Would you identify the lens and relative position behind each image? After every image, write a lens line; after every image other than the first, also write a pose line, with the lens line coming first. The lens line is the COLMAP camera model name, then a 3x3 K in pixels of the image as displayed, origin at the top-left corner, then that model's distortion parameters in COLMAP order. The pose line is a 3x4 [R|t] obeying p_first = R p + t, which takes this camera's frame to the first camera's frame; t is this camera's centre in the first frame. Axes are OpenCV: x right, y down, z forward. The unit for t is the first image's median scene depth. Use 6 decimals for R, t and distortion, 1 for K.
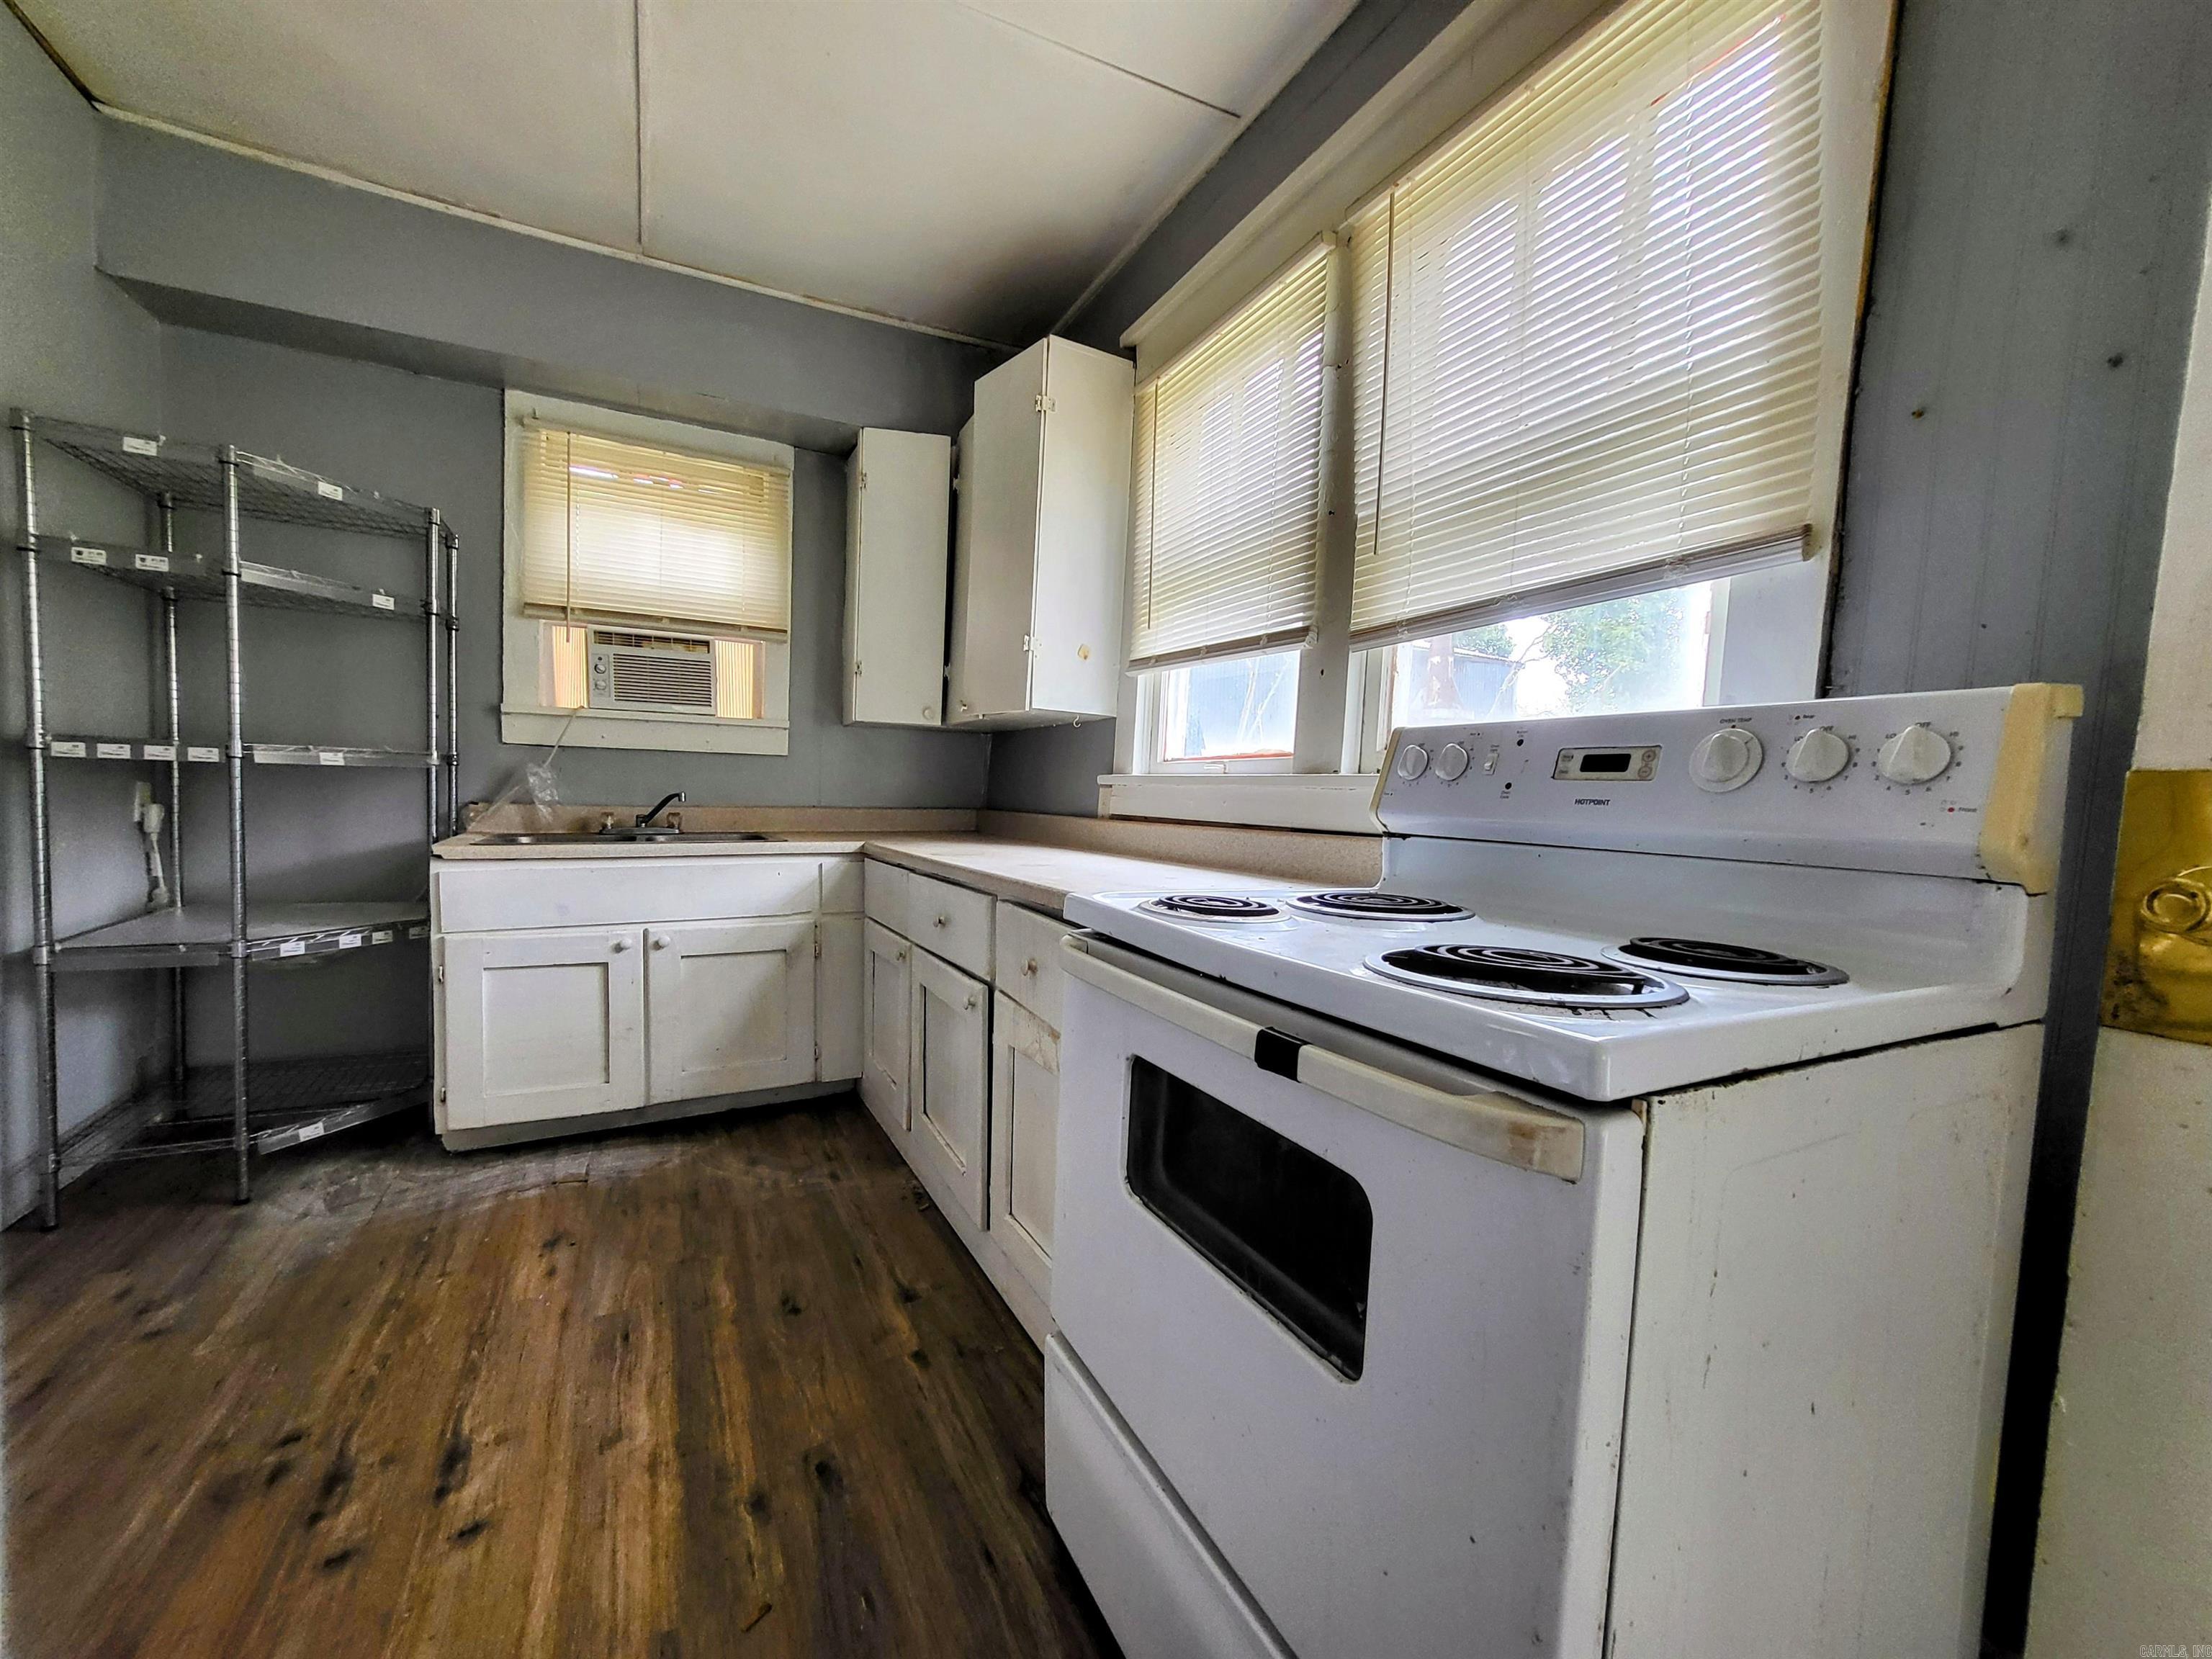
lens RADIAL K [[862.0, 0, 1097.2], [0, 862.0, 836.5], [0, 0, 1]] dist [0.003345, 0.000001]
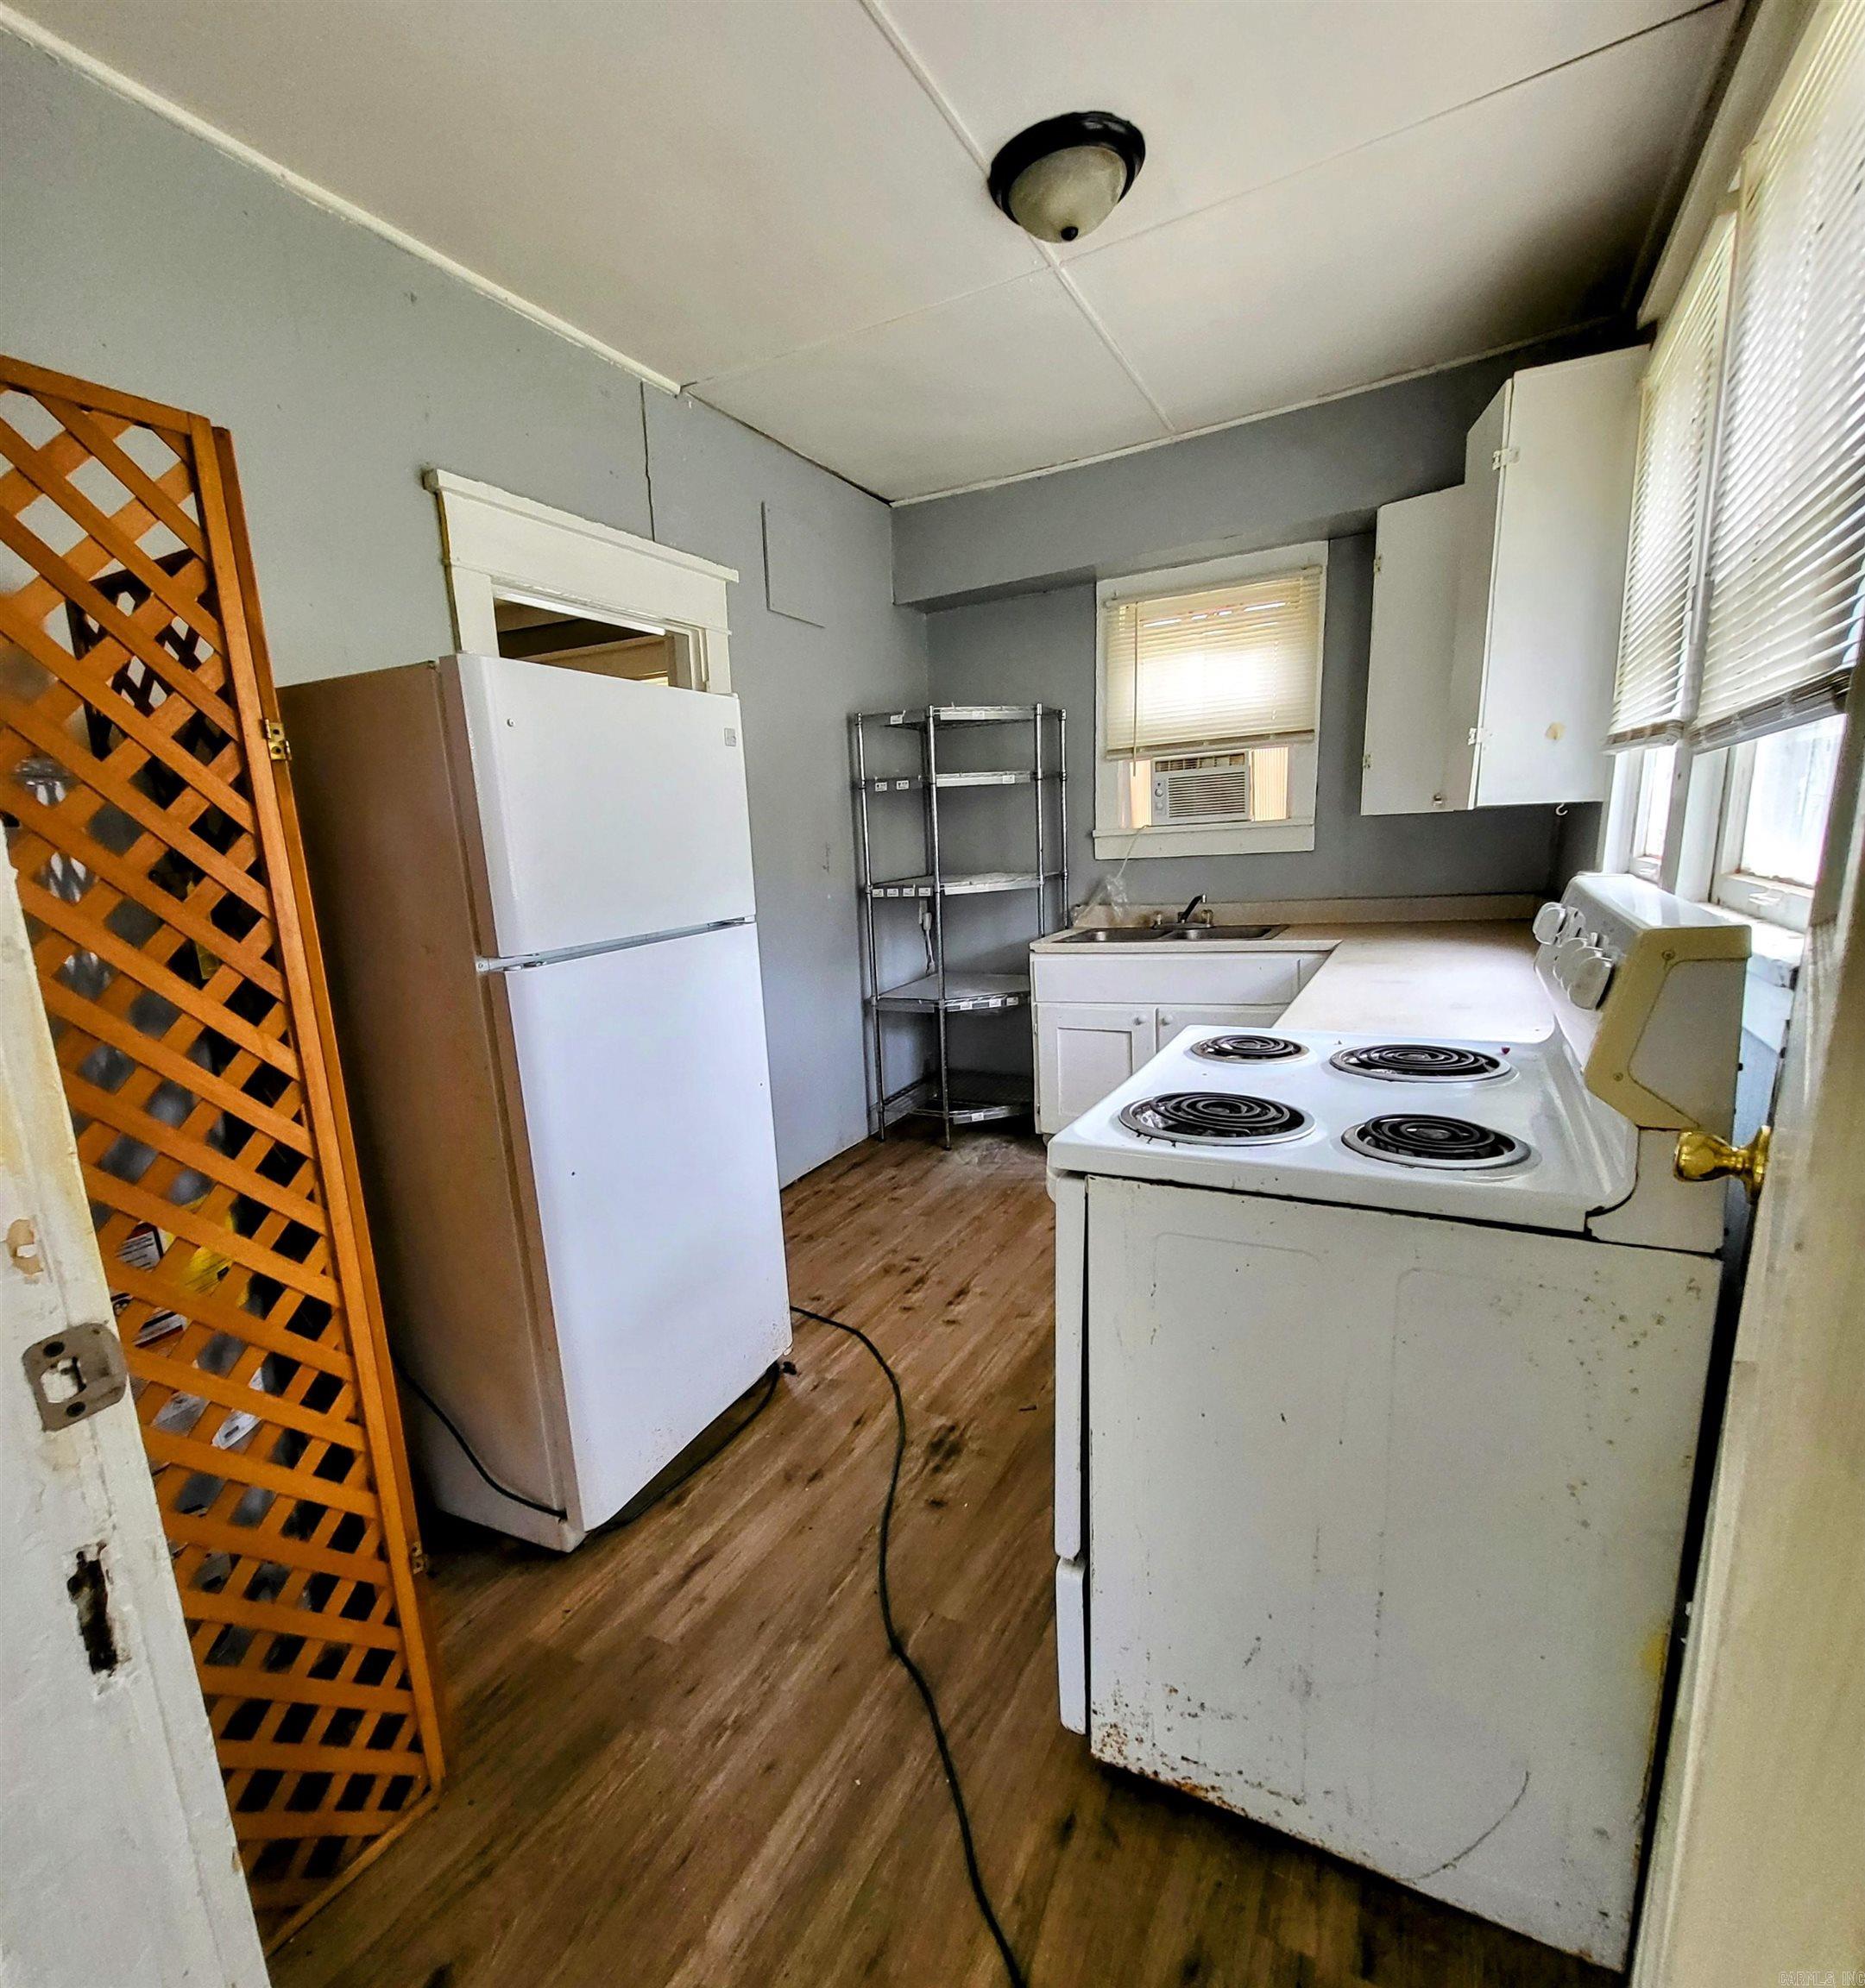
lens RADIAL K [[986.7, 0, 928.1], [0, 986.7, 996.7], [0, 0, 1]] dist [0.002608, 0.000415]
pose [[0.580581, 0.069908, -0.811196, 0.517926], [0.027733, 0.994031, 0.105513, -0.082321], [0.813730, -0.083755, 0.575177, -0.133355]]
